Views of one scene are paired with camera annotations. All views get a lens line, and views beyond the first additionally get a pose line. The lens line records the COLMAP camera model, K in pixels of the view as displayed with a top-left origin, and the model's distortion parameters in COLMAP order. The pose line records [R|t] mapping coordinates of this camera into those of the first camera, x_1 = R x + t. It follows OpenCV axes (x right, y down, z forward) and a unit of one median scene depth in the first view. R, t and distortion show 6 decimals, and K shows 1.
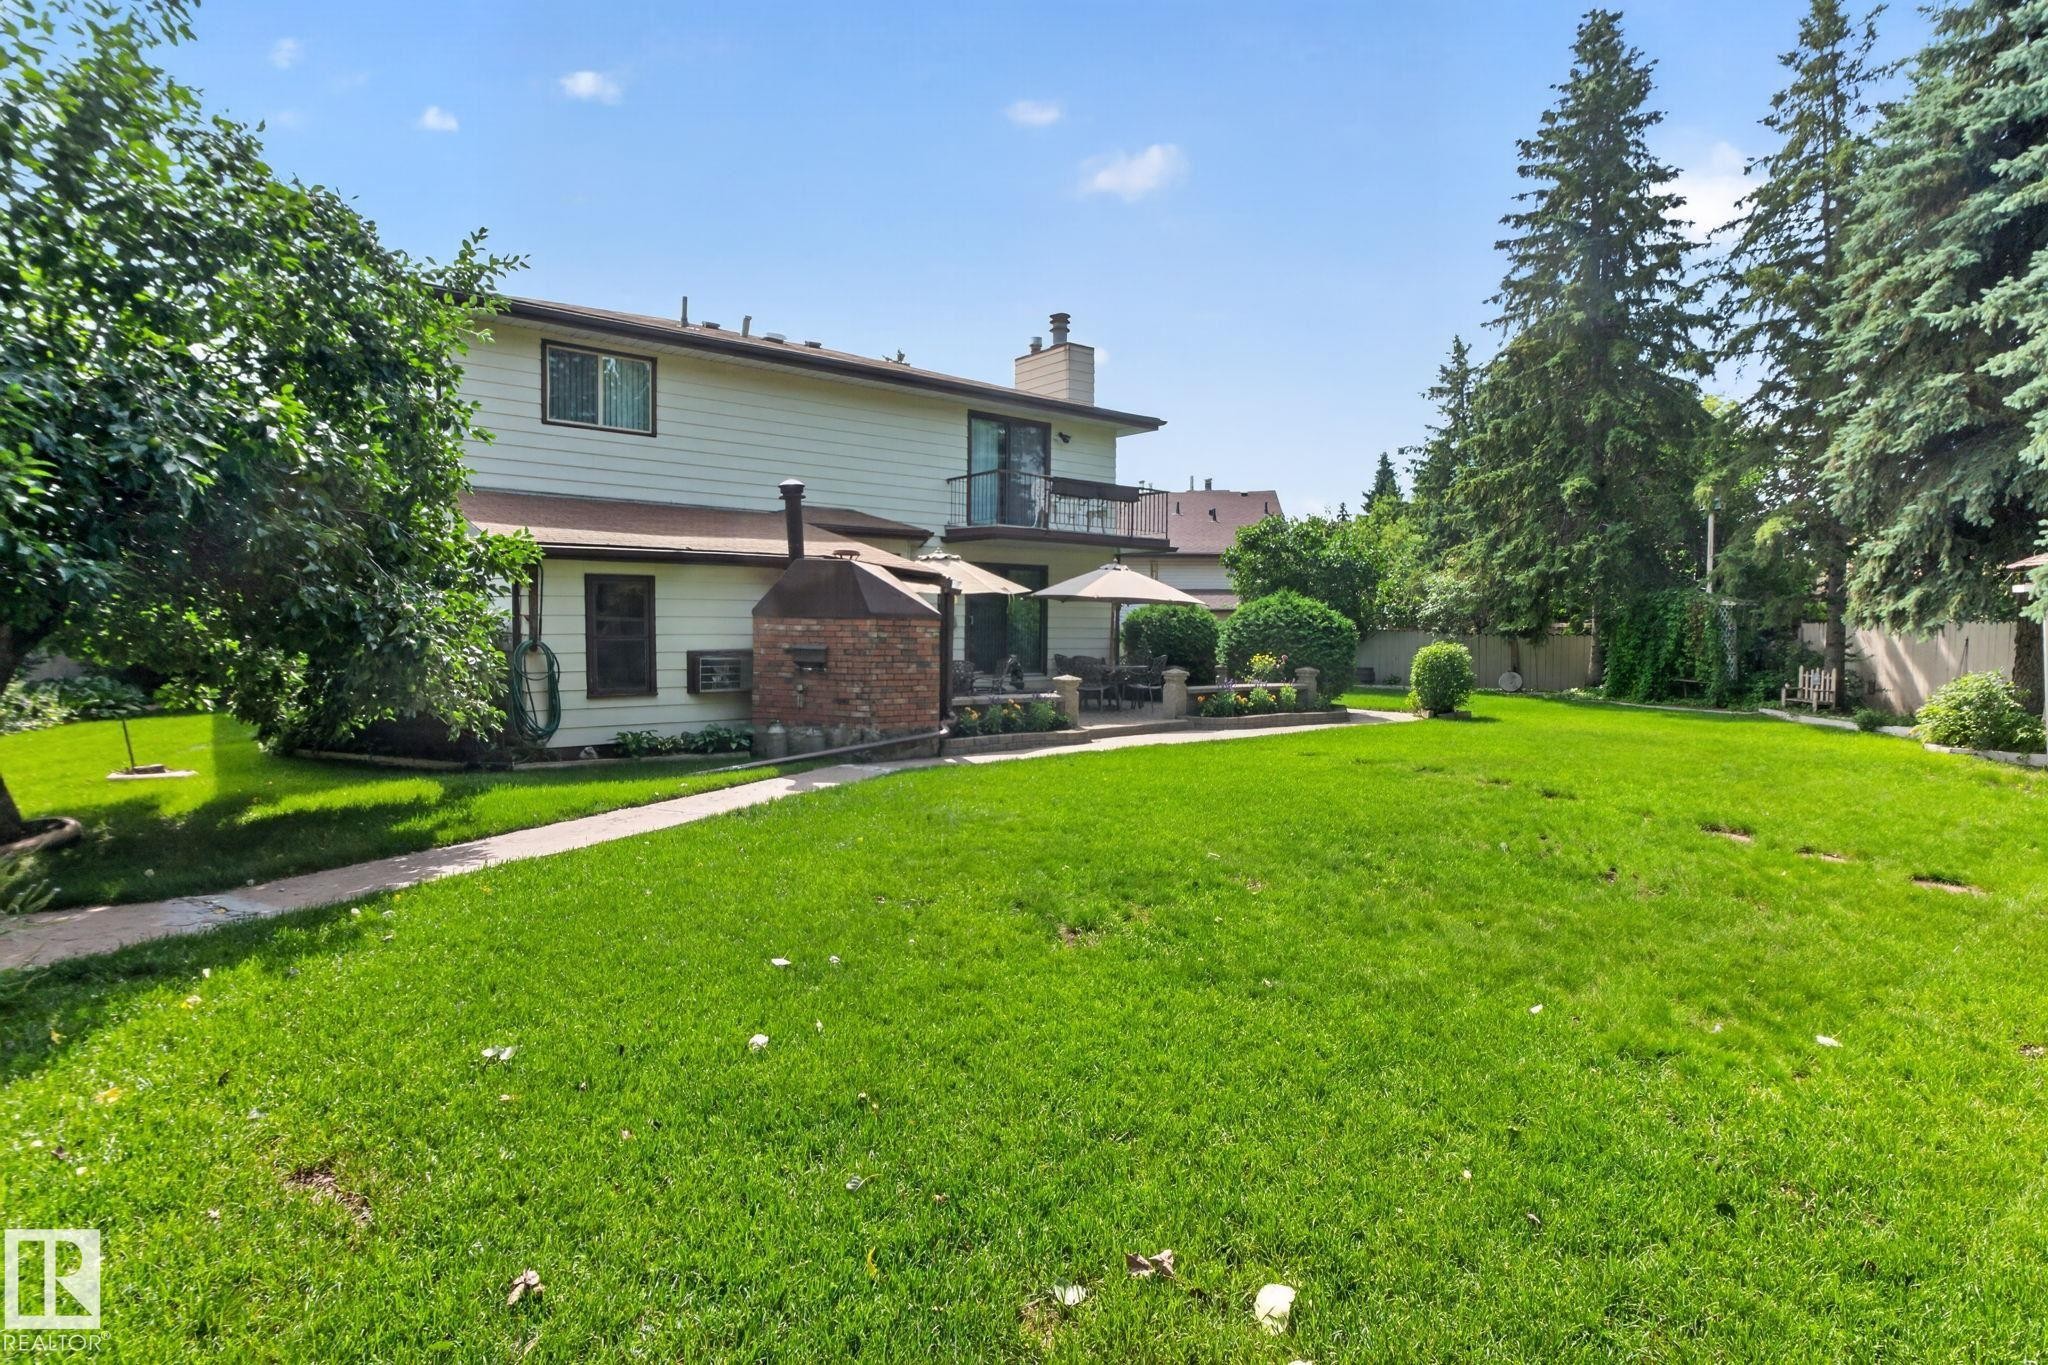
lens RADIAL K [[1060.2, 0, 1019.2], [0, 1060.2, 645.7], [0, 0, 1]] dist [-0.070030, 0.000182]
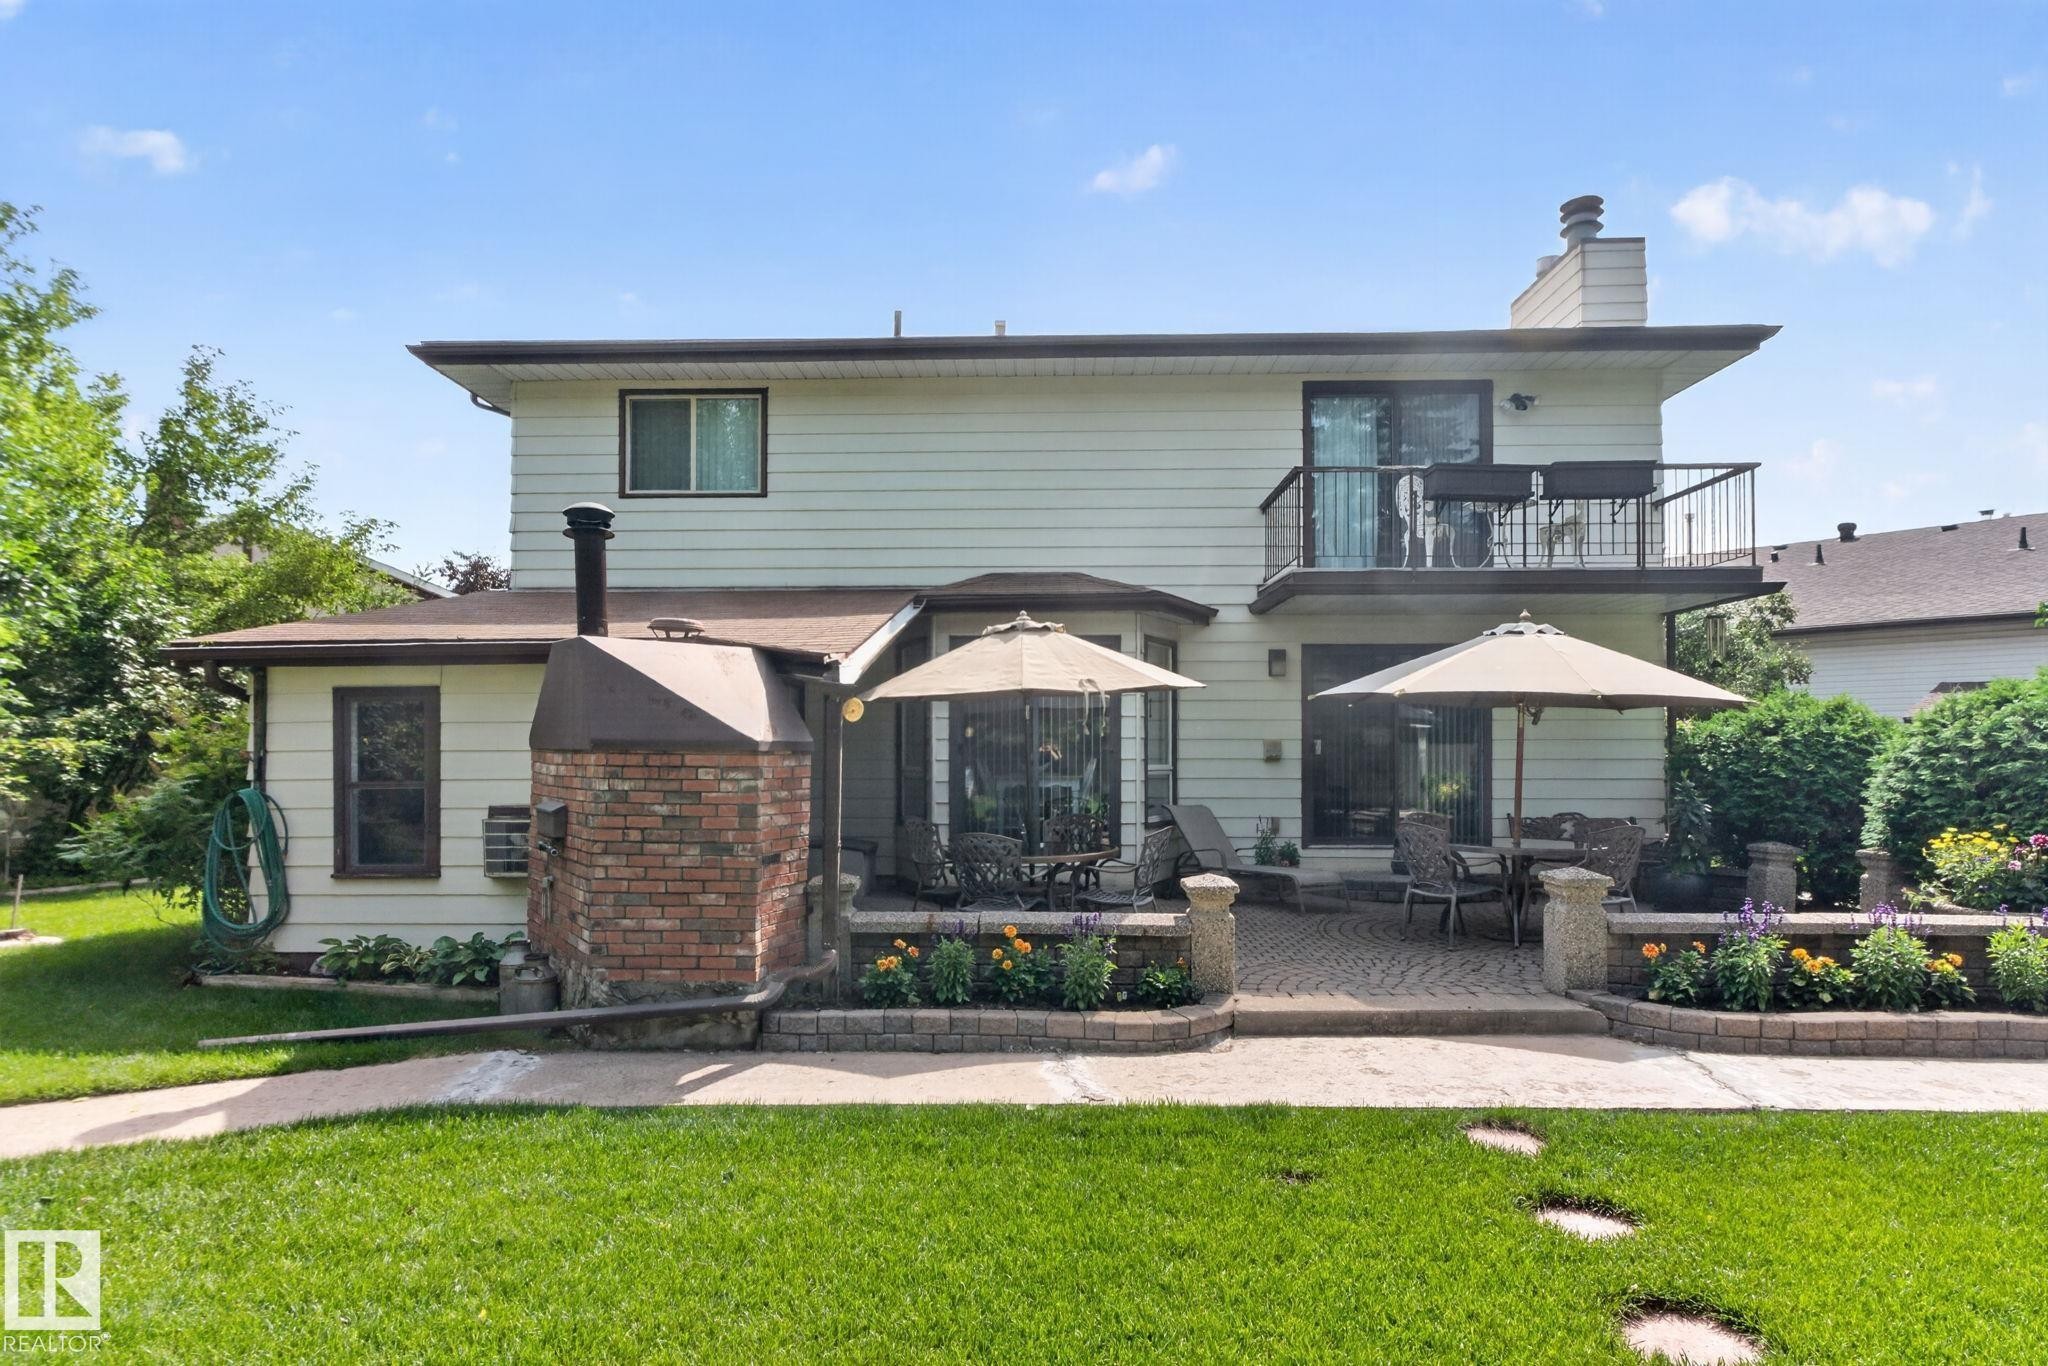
lens RADIAL K [[1023.9, 0, 1023.8], [0, 1023.9, 763.4], [0, 0, 1]] dist [-0.000607, 0.000275]
pose [[0.765705, -0.002952, -0.643185, 0.235866], [-0.003302, 0.999958, -0.008522, -0.012471], [0.643183, 0.008649, 0.765664, 0.580057]]
